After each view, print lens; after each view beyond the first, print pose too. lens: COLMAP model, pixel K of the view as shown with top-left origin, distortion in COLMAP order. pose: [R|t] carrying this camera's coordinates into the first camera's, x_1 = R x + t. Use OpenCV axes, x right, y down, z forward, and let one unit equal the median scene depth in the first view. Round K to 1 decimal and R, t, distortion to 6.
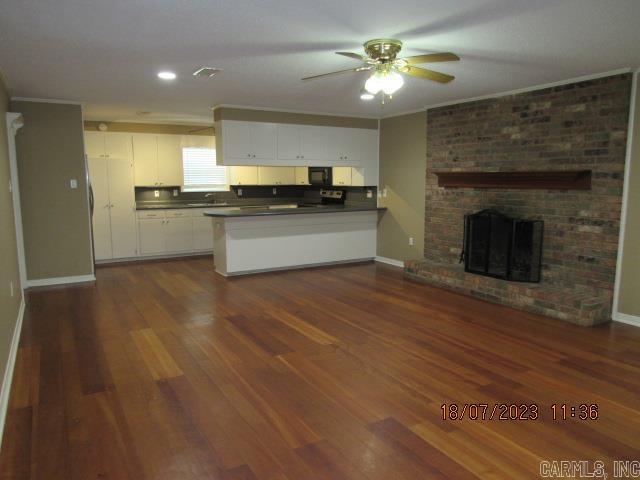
lens RADIAL K [[457.2, 0, 318.3], [0, 457.2, 239.7], [0, 0, 1]] dist [-0.004883, -0.006580]
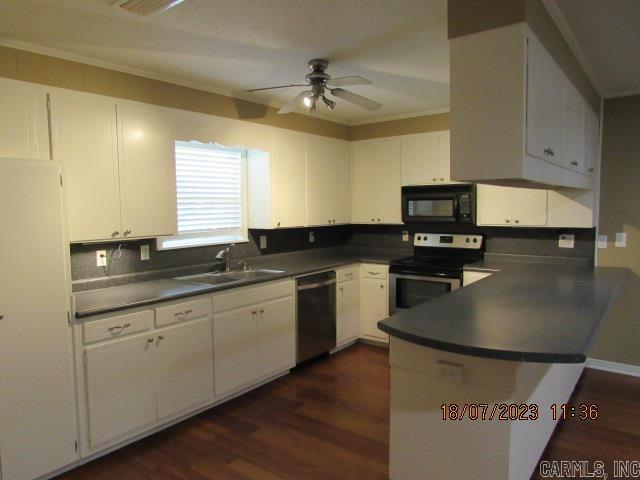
lens RADIAL K [[457.2, 0, 321.9], [0, 457.2, 240.6], [0, 0, 1]] dist [-0.004883, -0.006580]
pose [[0.921951, -0.036721, 0.385563, -0.327150], [0.059059, 0.997183, -0.046248, -0.086556], [-0.382778, 0.065410, 0.921522, 0.575950]]
